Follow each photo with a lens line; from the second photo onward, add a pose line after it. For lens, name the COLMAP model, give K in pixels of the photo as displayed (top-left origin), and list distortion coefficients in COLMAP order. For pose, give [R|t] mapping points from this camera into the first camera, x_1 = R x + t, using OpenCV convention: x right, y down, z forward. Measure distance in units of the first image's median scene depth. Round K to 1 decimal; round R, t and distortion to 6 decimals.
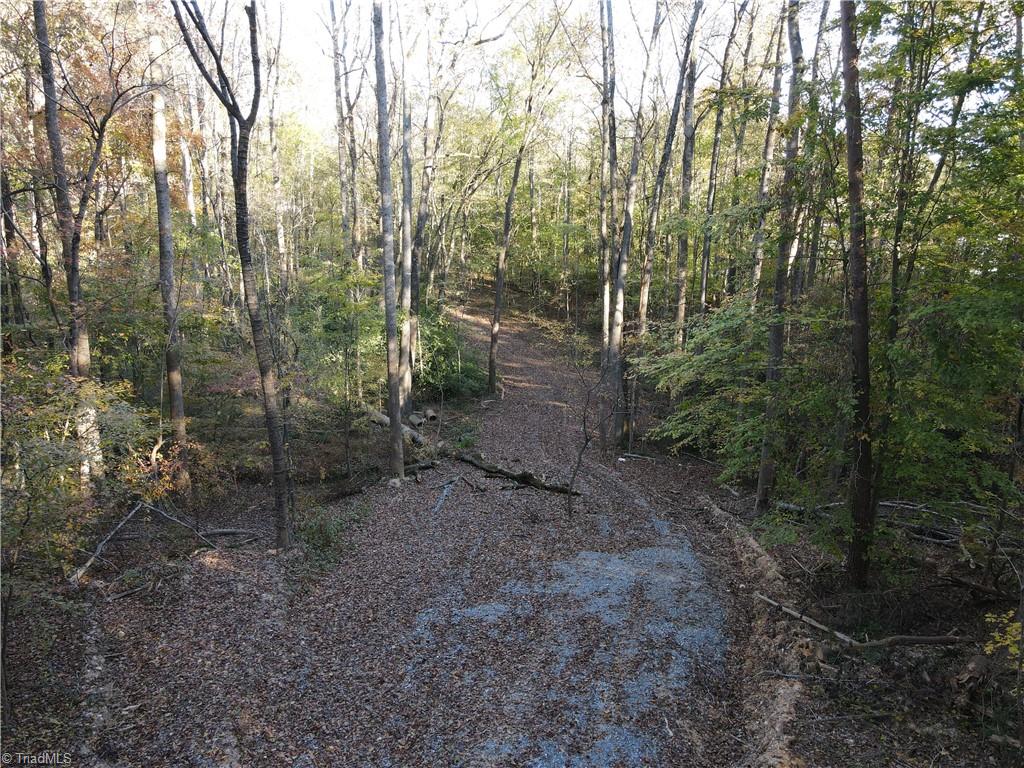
lens RADIAL K [[752.3, 0, 512.3], [0, 752.3, 382.6], [0, 0, 1]] dist [0.012789, 0.005239]
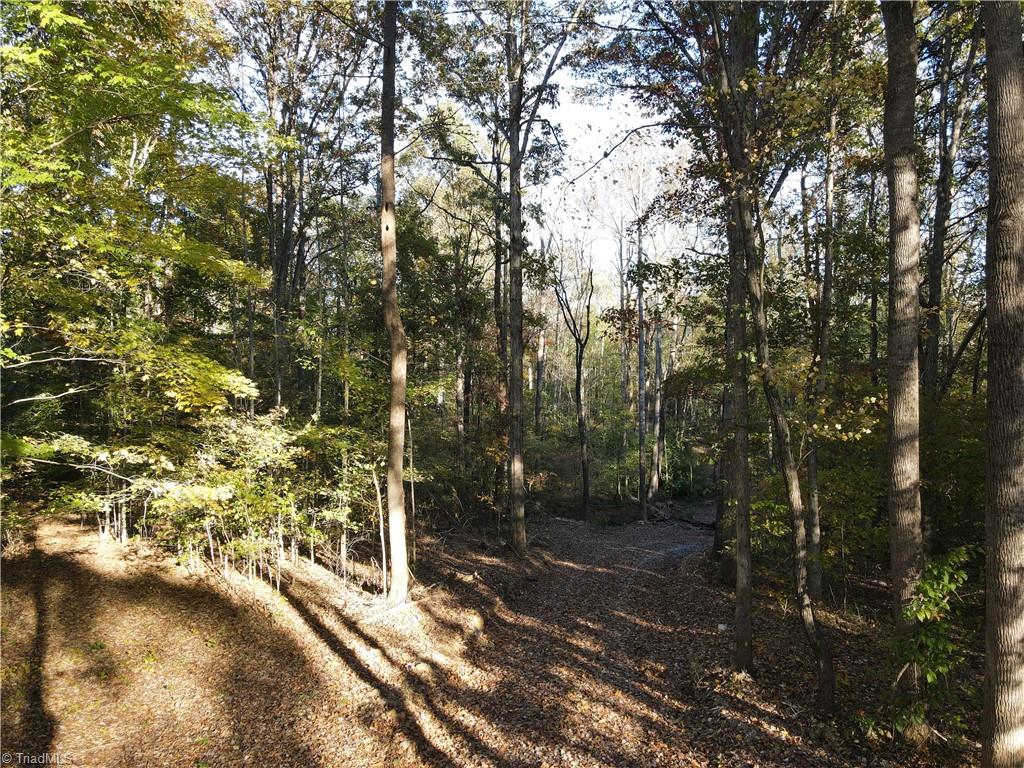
lens RADIAL K [[752.3, 0, 512.7], [0, 752.3, 383.2], [0, 0, 1]] dist [0.012789, 0.005239]
pose [[0.934909, 0.002319, -0.354880, 0.139757], [-0.077238, 0.977338, -0.197090, 0.128285], [0.346381, 0.211671, 0.913901, -0.594259]]
